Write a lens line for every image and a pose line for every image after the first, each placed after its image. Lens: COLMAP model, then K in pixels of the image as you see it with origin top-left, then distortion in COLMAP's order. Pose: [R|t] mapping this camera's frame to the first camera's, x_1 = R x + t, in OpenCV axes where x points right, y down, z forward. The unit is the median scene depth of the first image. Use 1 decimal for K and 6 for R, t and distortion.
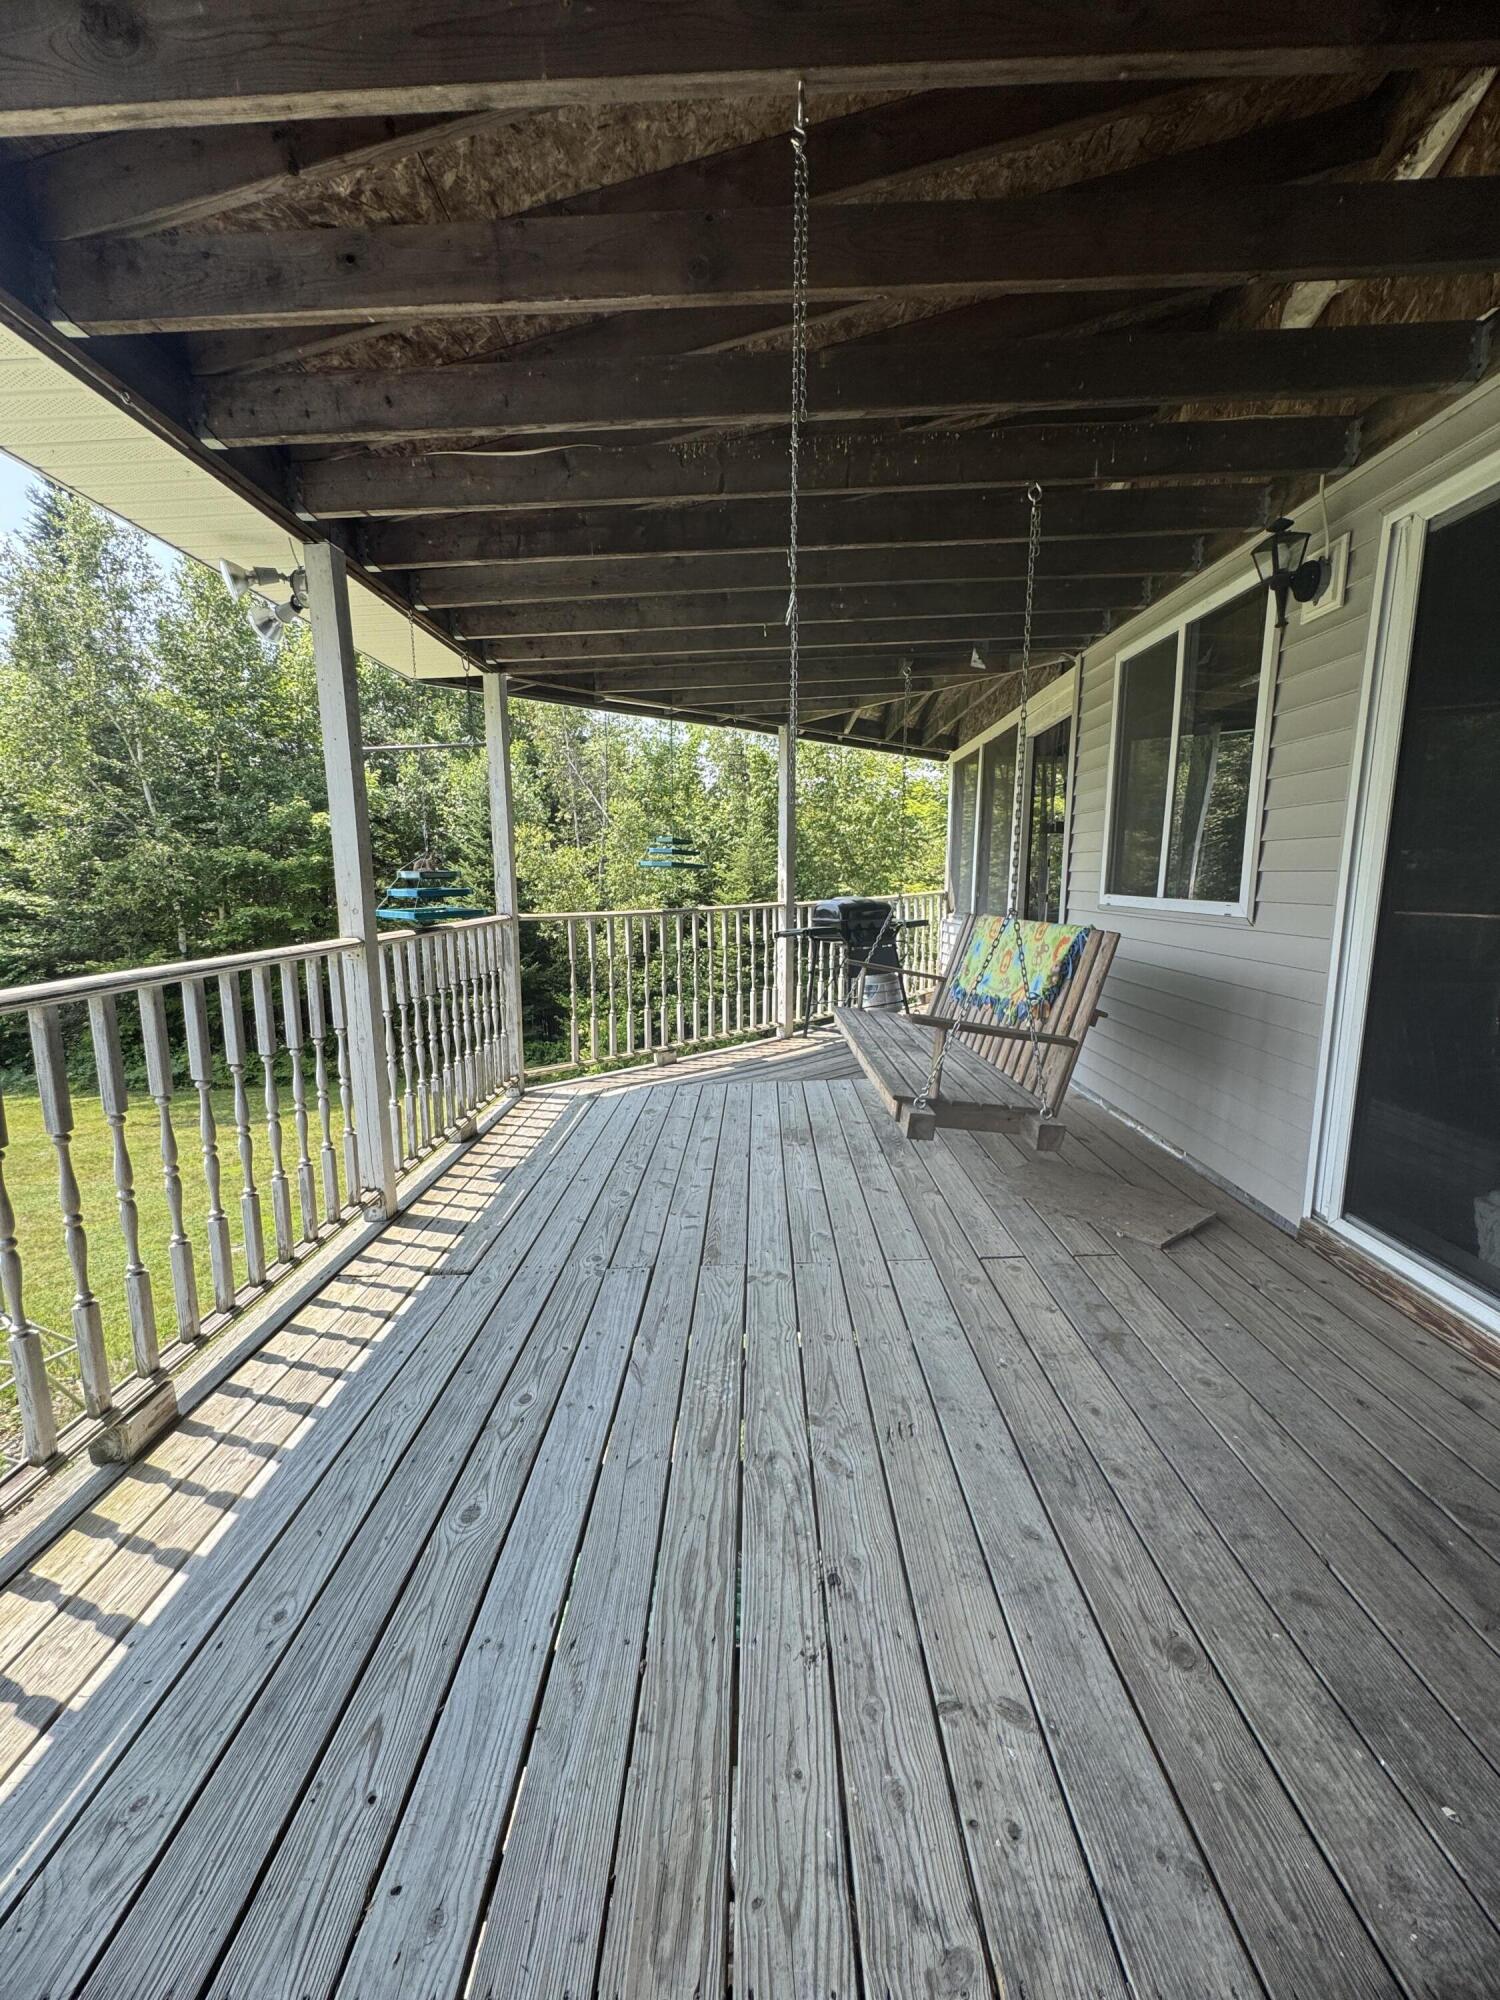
lens RADIAL K [[798.3, 0, 747.2], [0, 798.3, 999.1], [0, 0, 1]] dist [-0.000512, -0.000004]
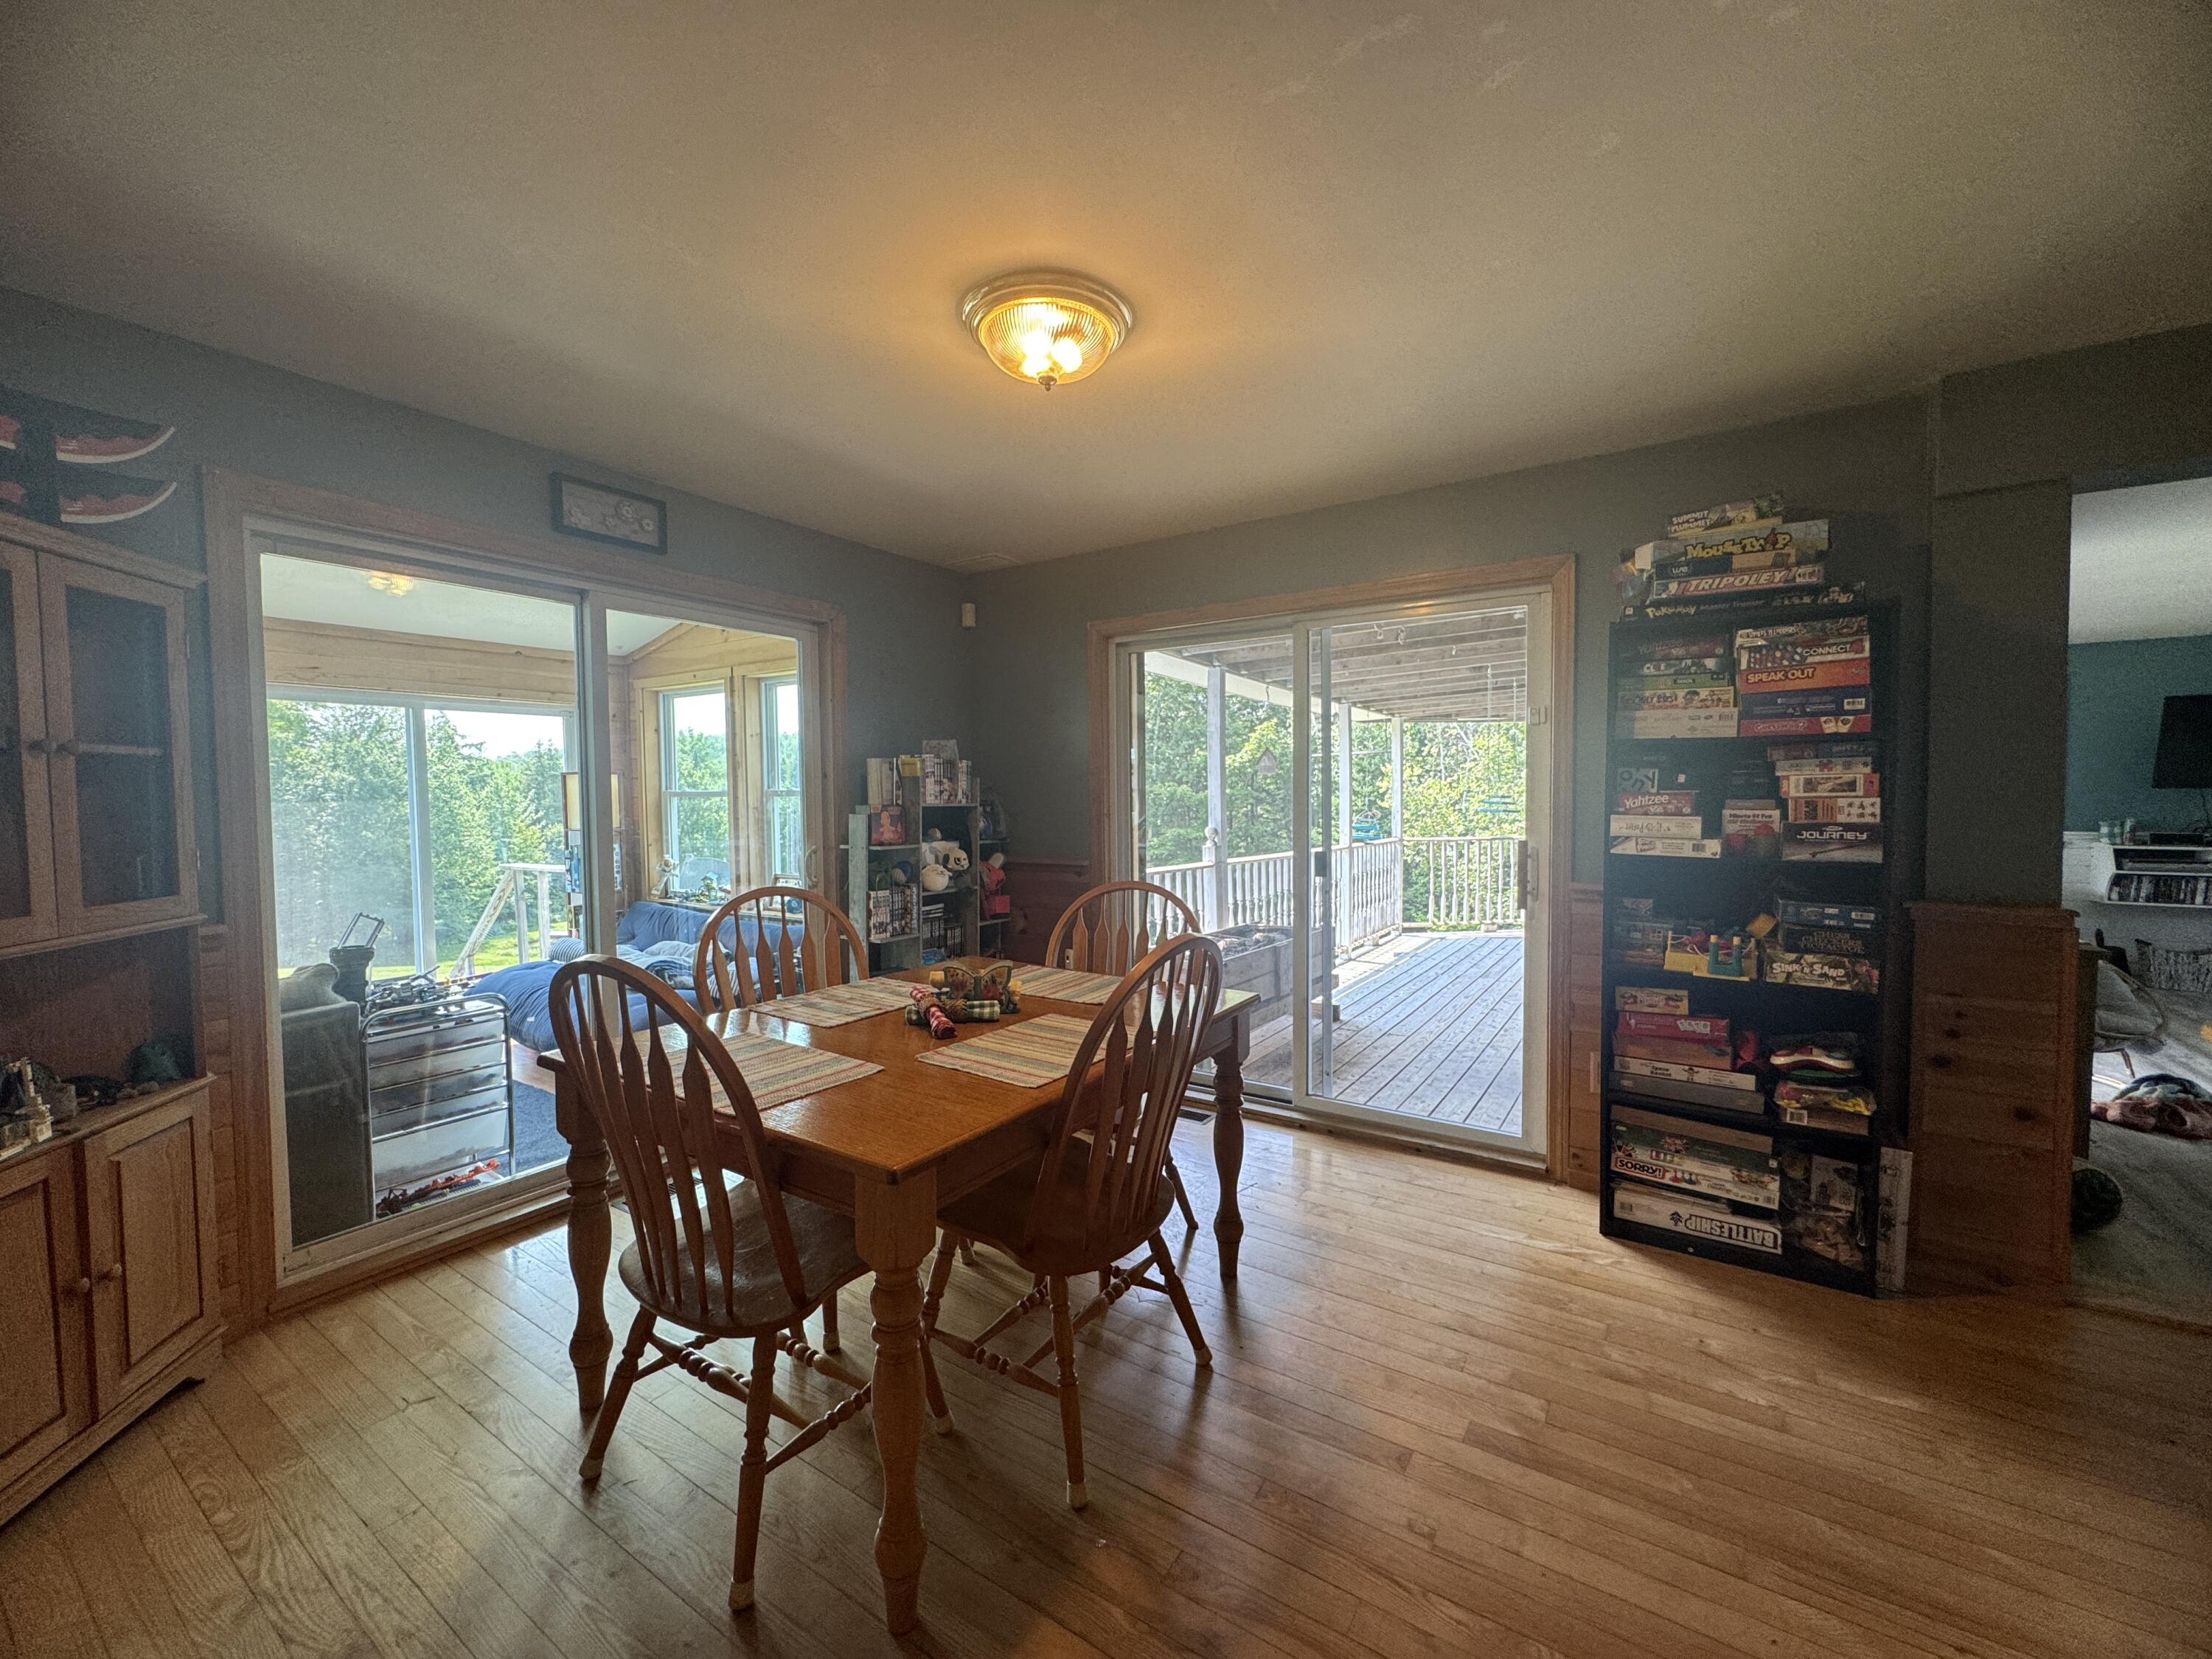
lens RADIAL K [[882.9, 0, 1105.9], [0, 882.9, 832.0], [0, 0, 1]] dist [-0.000512, -0.000004]
pose [[0.840997, 0.020594, -0.540648, 0.054028], [-0.081628, 0.992666, -0.089164, 0.026176], [0.534847, 0.119119, 0.836510, -0.245409]]
